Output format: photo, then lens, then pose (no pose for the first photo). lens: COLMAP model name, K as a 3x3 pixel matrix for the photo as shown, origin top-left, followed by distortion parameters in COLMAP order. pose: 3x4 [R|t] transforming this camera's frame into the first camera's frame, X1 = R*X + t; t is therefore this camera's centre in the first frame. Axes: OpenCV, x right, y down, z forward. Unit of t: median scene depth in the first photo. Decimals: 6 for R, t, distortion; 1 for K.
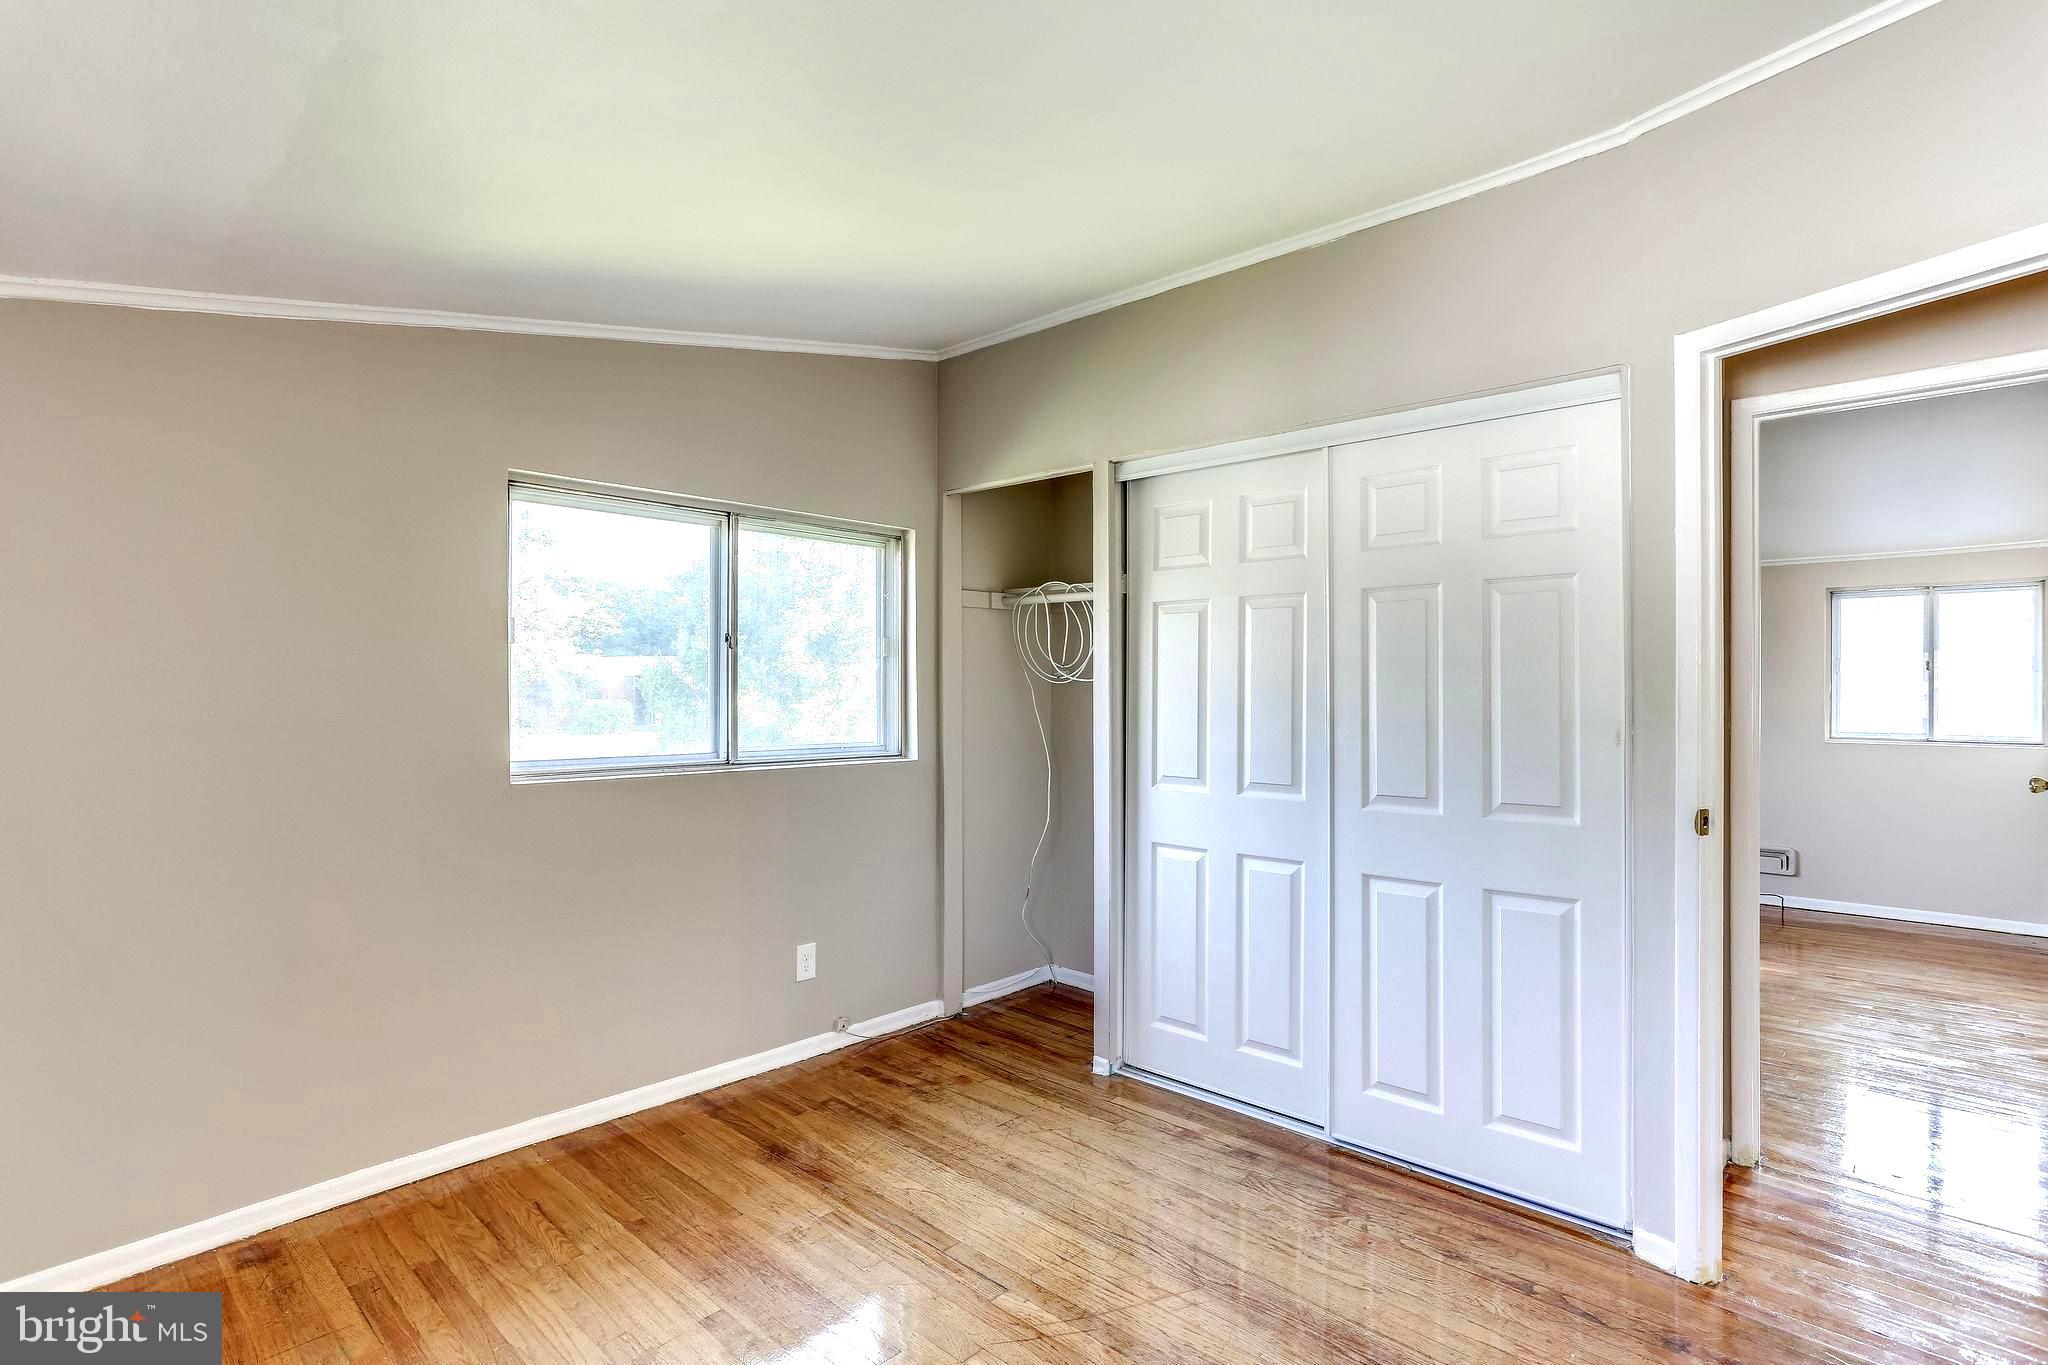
lens RADIAL K [[990.6, 0, 1021.8], [0, 990.6, 688.2], [0, 0, 1]] dist [-0.038913, 0.019962]
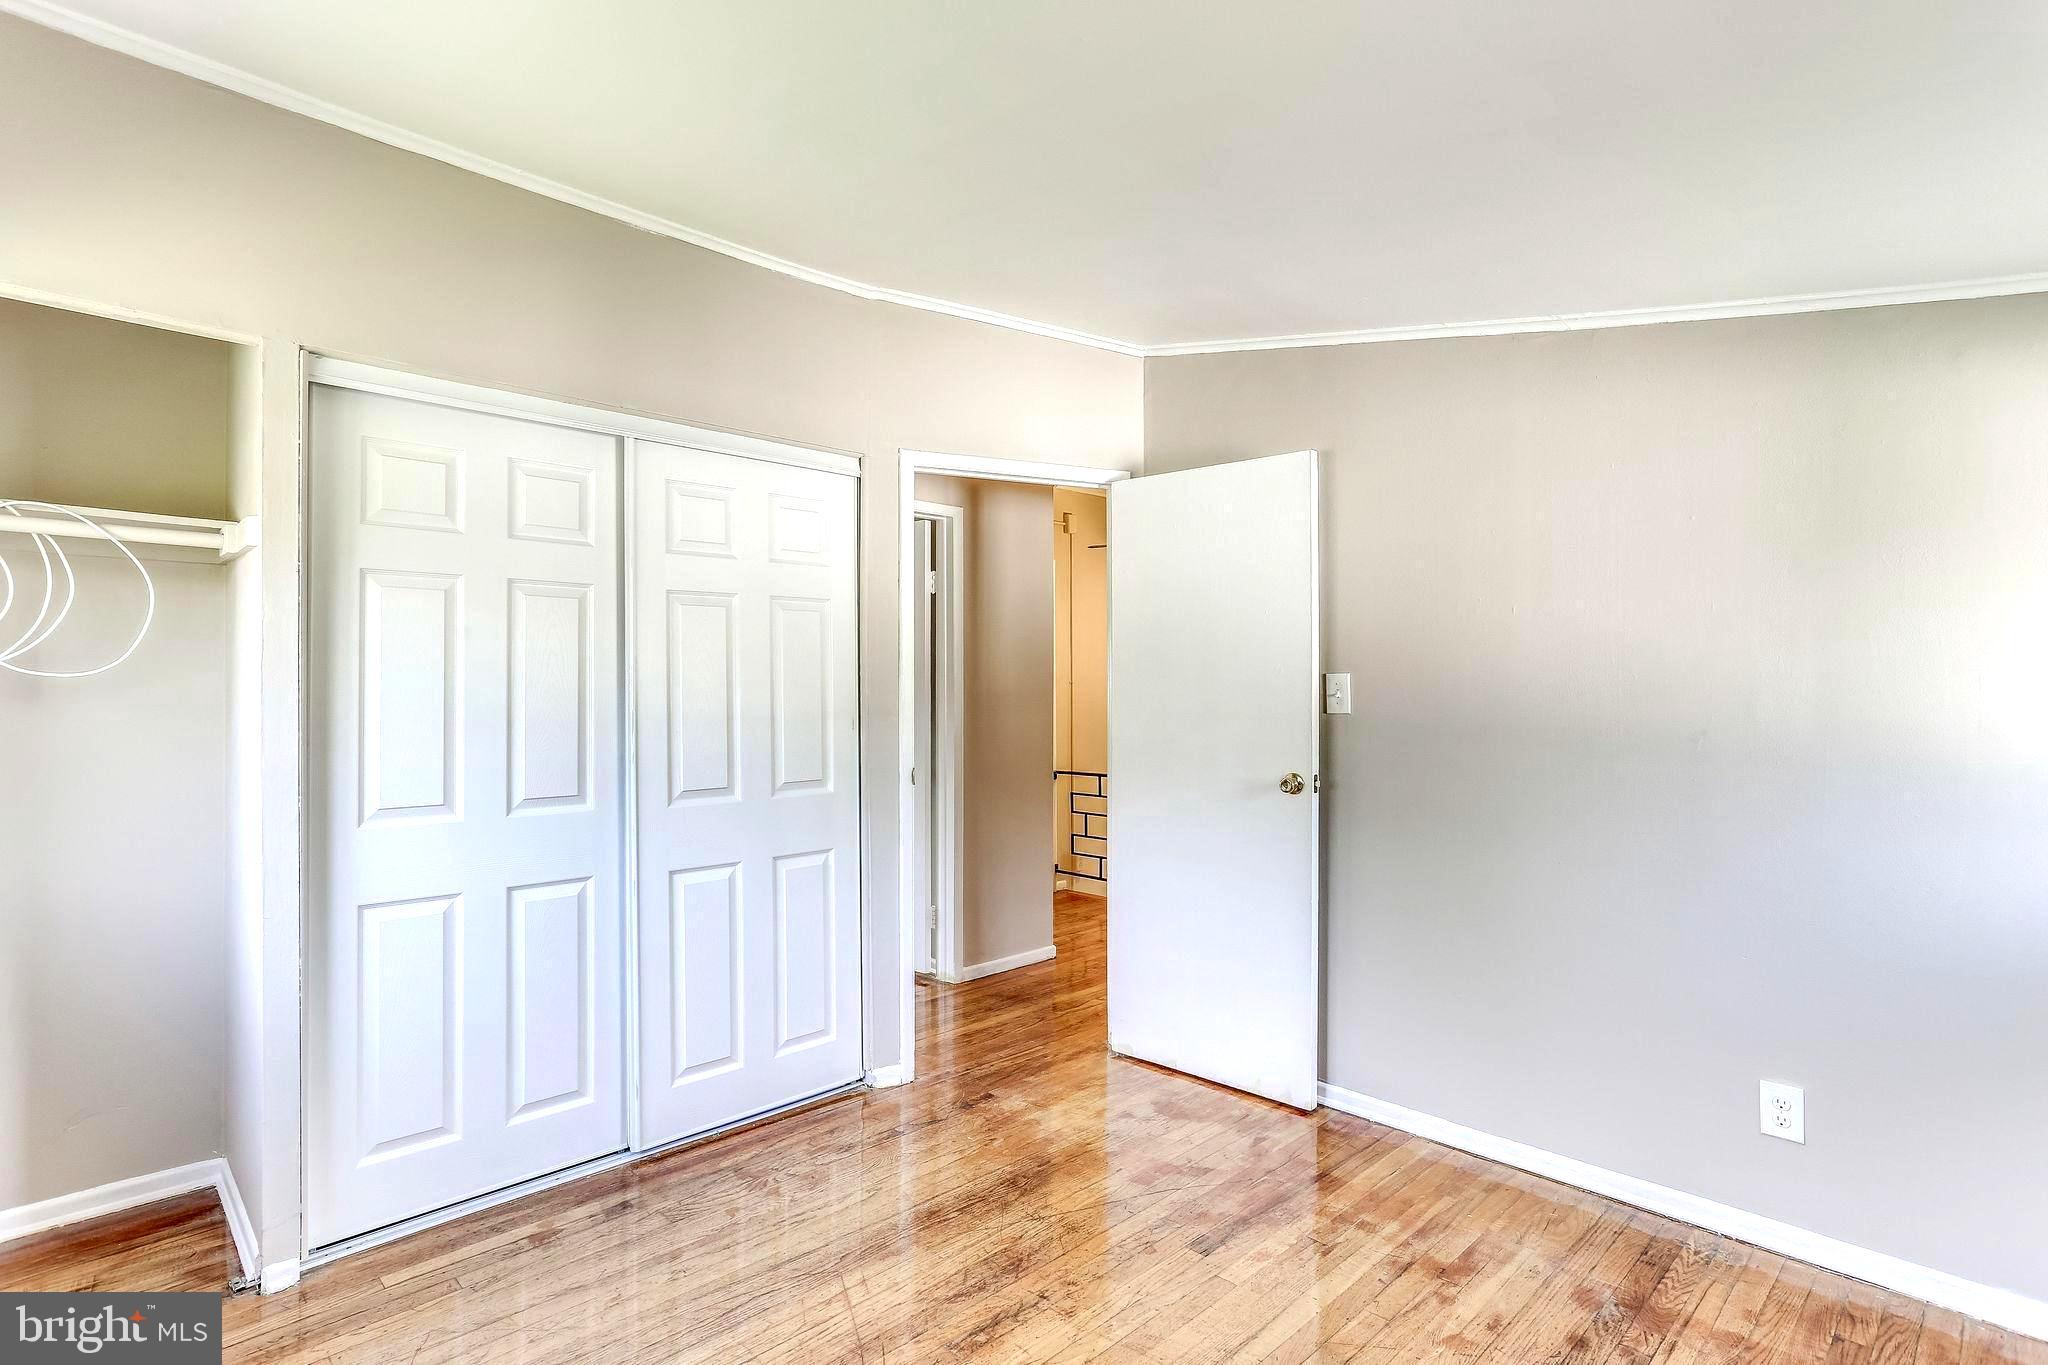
lens RADIAL K [[990.6, 0, 1008.8], [0, 990.6, 677.4], [0, 0, 1]] dist [-0.038913, 0.019962]
pose [[0.054181, 0.007372, 0.998504, -0.647489], [-0.002028, 0.999971, -0.007273, -0.004379], [-0.998529, -0.001631, 0.054194, 0.597296]]
